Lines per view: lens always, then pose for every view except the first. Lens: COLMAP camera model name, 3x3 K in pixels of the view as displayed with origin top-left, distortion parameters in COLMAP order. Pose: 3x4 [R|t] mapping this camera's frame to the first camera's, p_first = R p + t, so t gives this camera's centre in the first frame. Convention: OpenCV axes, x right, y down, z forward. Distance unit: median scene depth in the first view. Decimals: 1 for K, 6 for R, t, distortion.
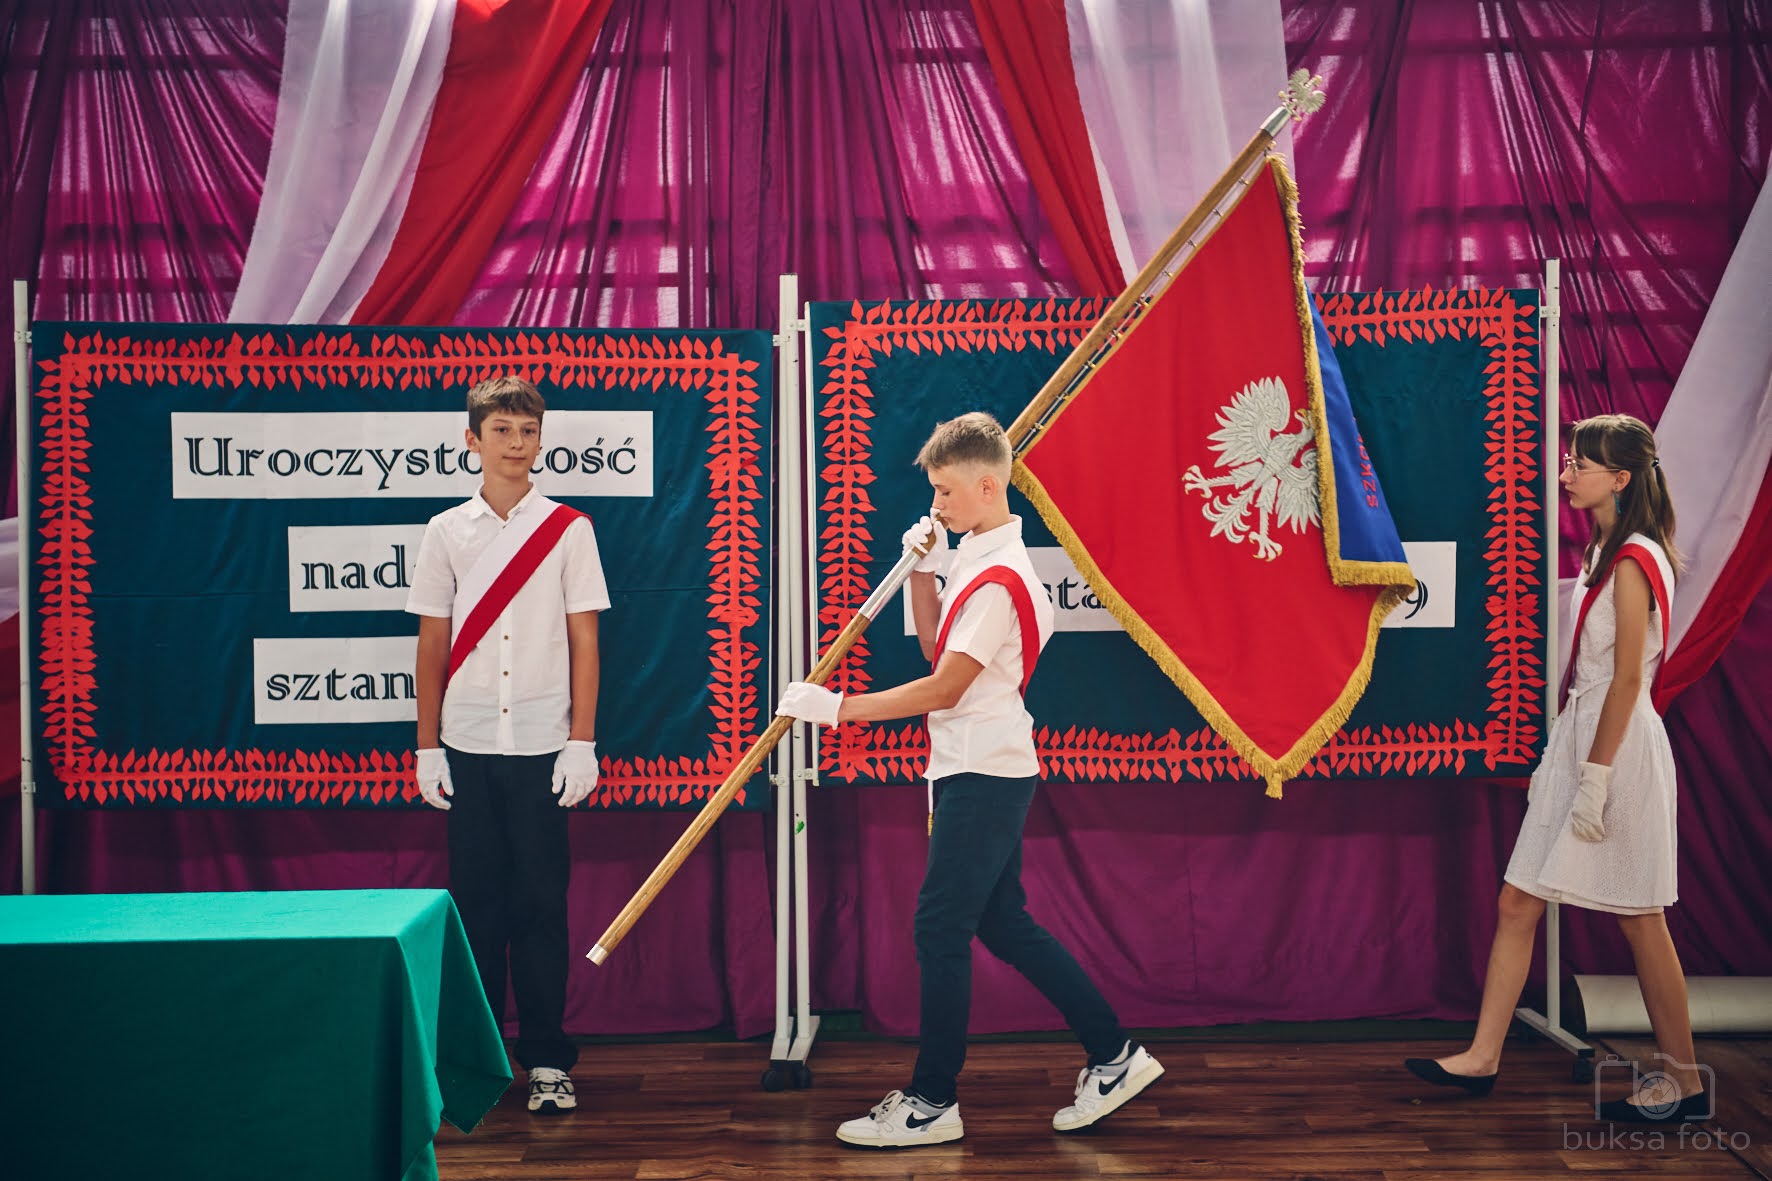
lens RADIAL K [[2978.8, 0, 886.0], [0, 2978.8, 590.5], [0, 0, 1]] dist [0.157584, -0.214084]
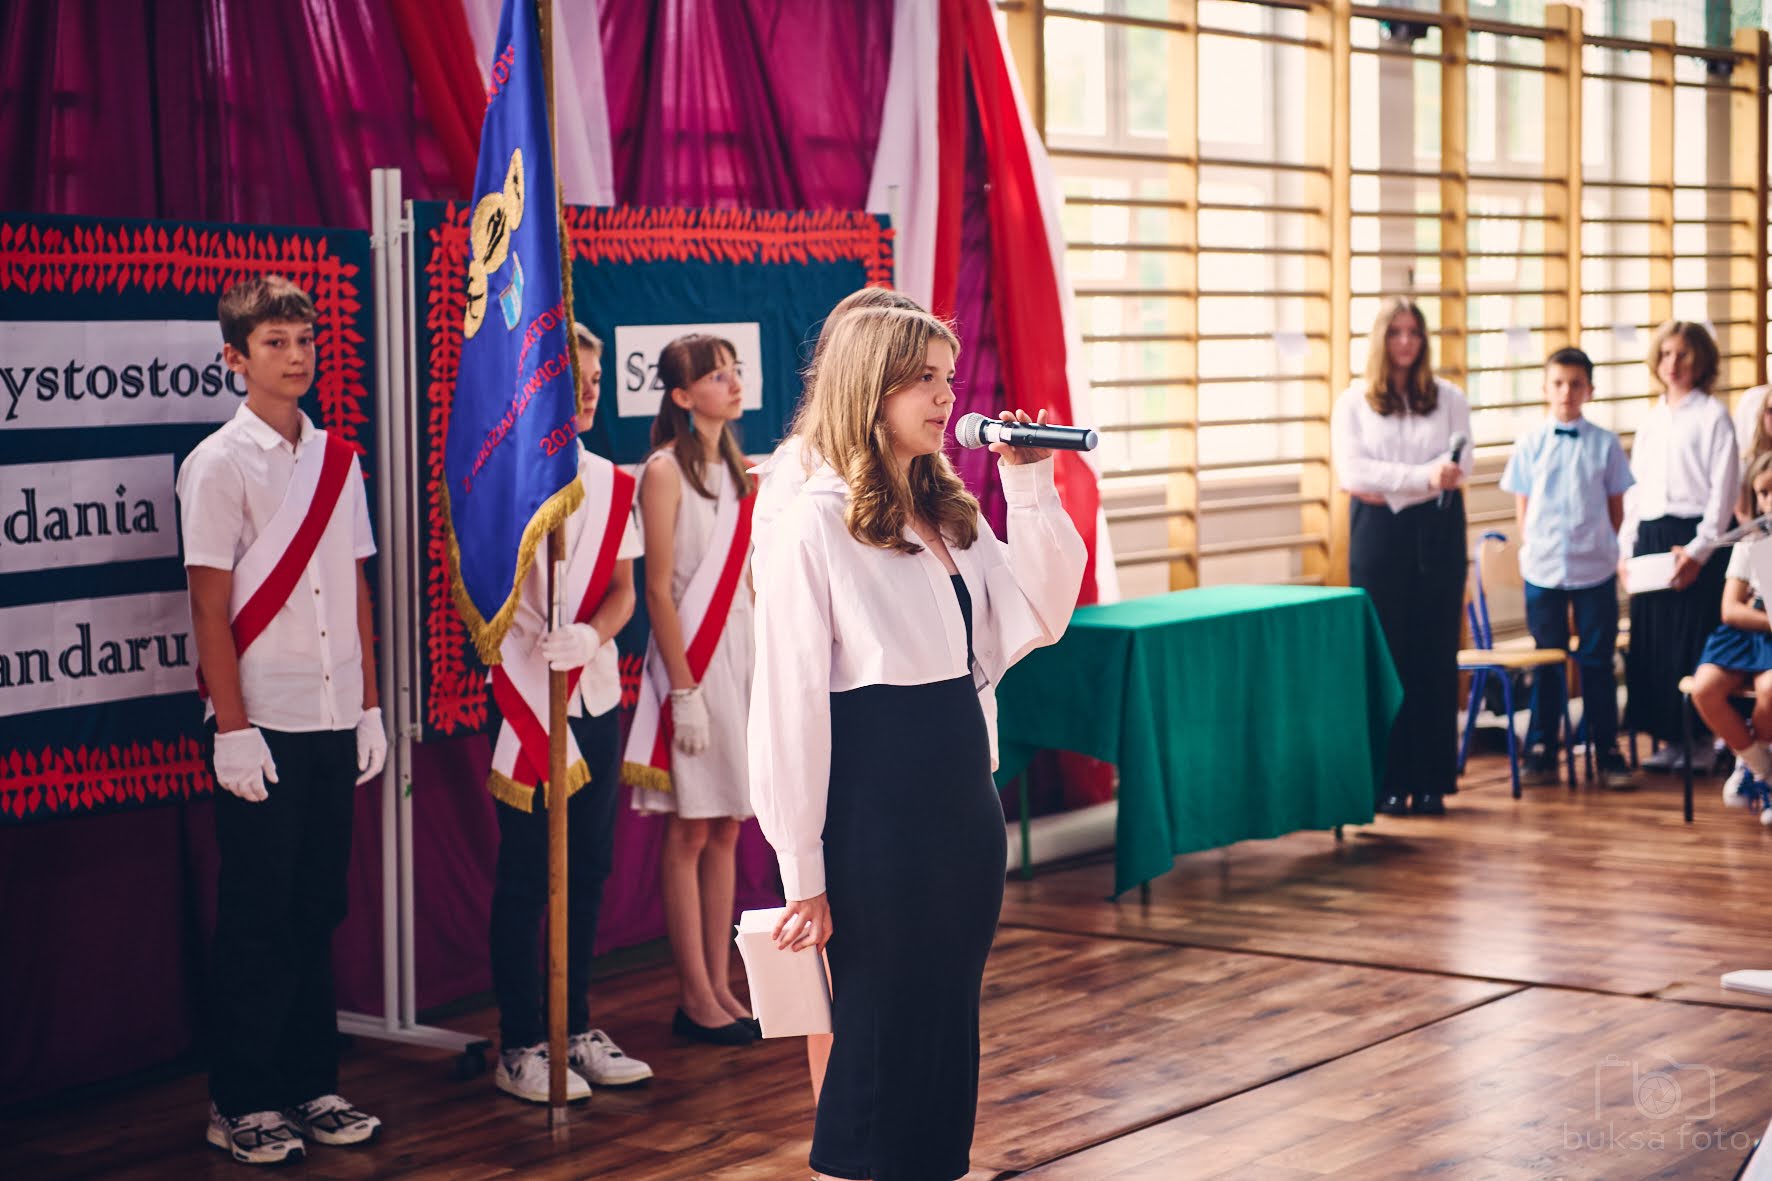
lens RADIAL K [[3343.6, 0, 878.6], [0, 3343.6, 588.8], [0, 0, 1]] dist [0.142493, -0.414821]
pose [[0.599680, -0.058176, 0.798123, -0.745100], [0.057984, 0.997891, 0.029170, -0.001807], [-0.798137, 0.028786, 0.601789, 0.284491]]
